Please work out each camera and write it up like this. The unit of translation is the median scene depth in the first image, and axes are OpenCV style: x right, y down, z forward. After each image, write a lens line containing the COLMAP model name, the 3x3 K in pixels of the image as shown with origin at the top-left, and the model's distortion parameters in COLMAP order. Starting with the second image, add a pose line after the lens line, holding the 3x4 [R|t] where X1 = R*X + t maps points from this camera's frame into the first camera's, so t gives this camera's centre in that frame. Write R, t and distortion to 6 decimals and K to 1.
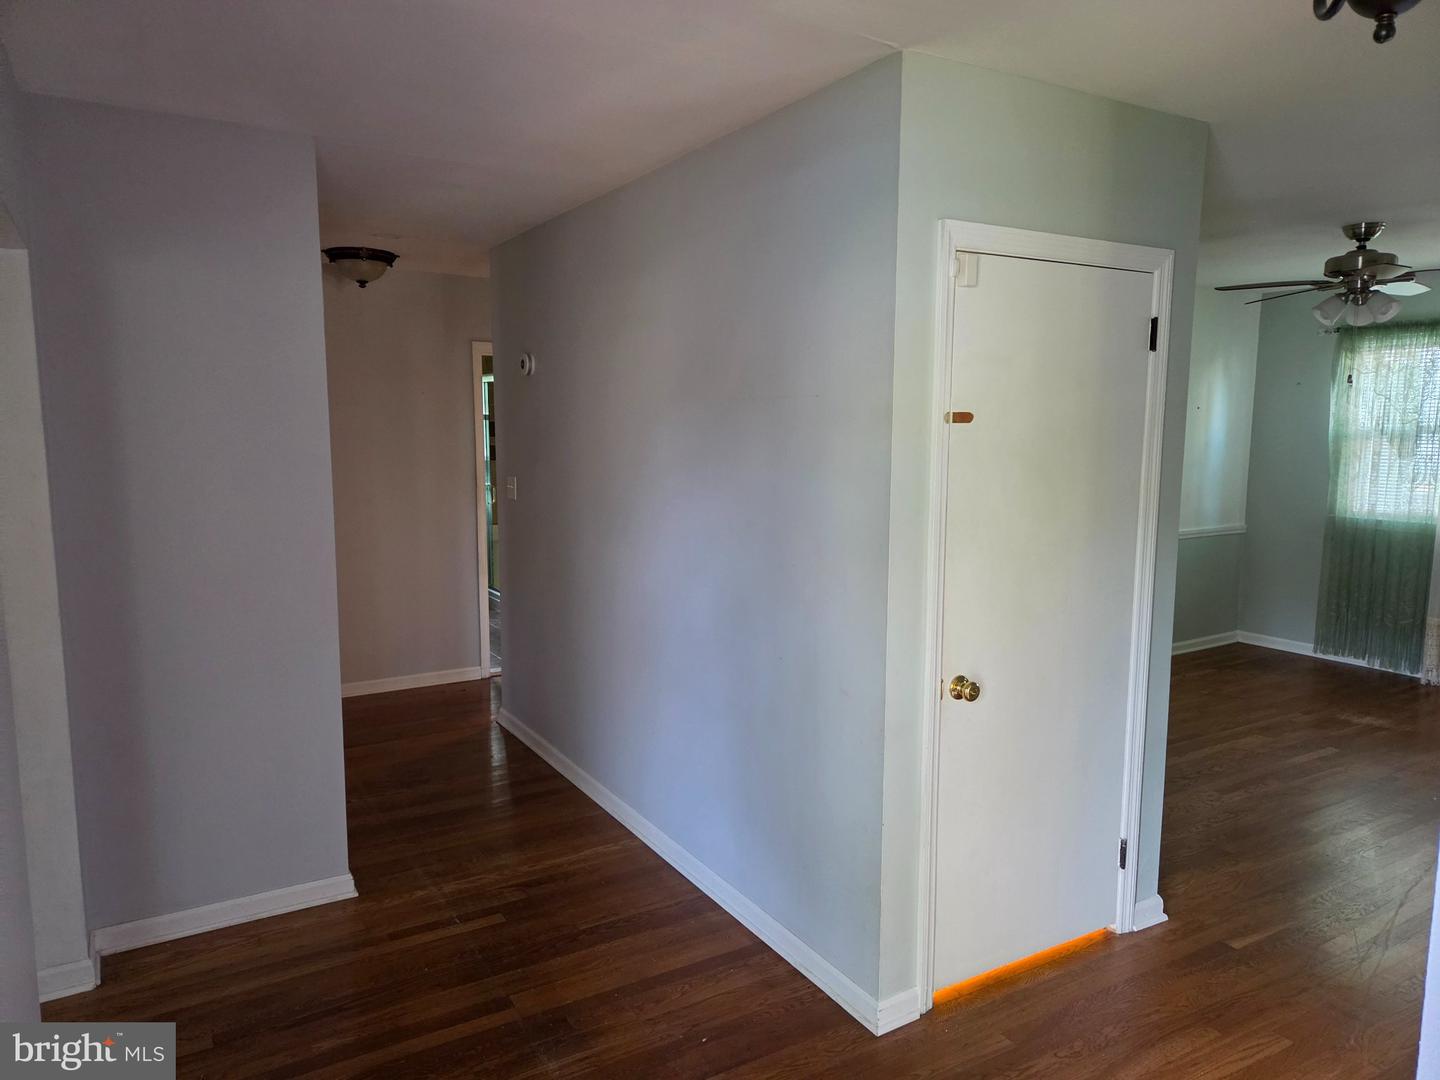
lens RADIAL K [[993.9, 0, 720.0], [0, 993.9, 540.0], [0, 0, 1]] dist [0.116838, -0.087507]
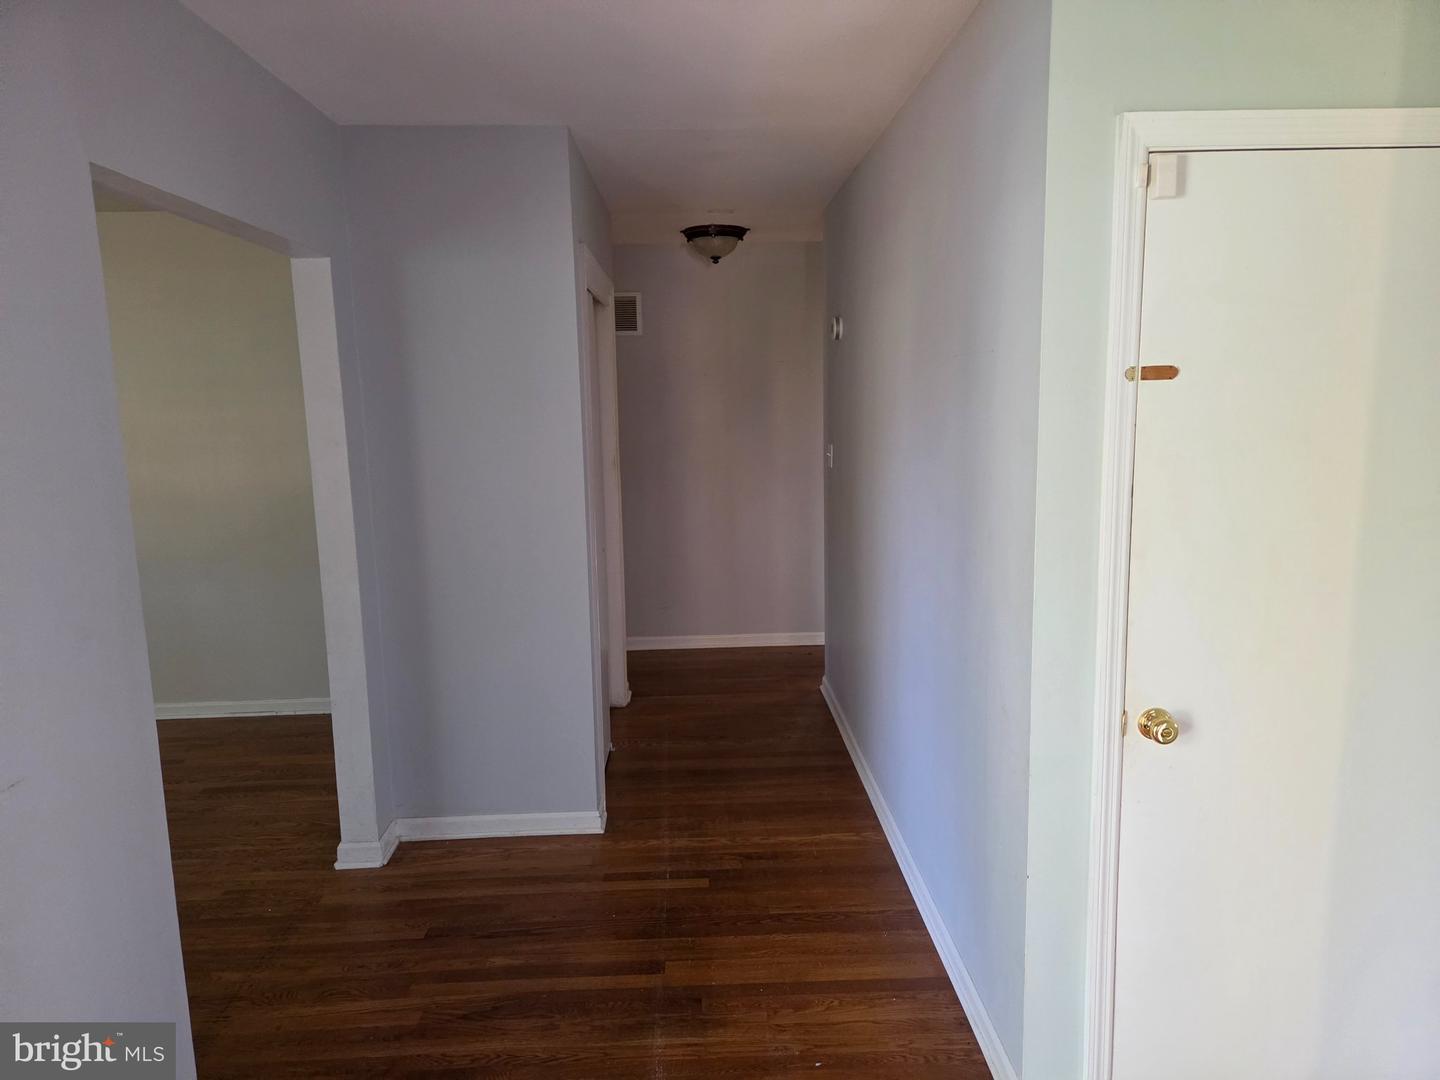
lens RADIAL K [[993.9, 0, 720.0], [0, 993.9, 540.0], [0, 0, 1]] dist [0.116838, -0.087507]
pose [[0.878524, 0.051289, -0.474937, 0.269851], [-0.034118, 0.998417, 0.044711, -0.015659], [0.476479, -0.023076, 0.878883, 0.136635]]
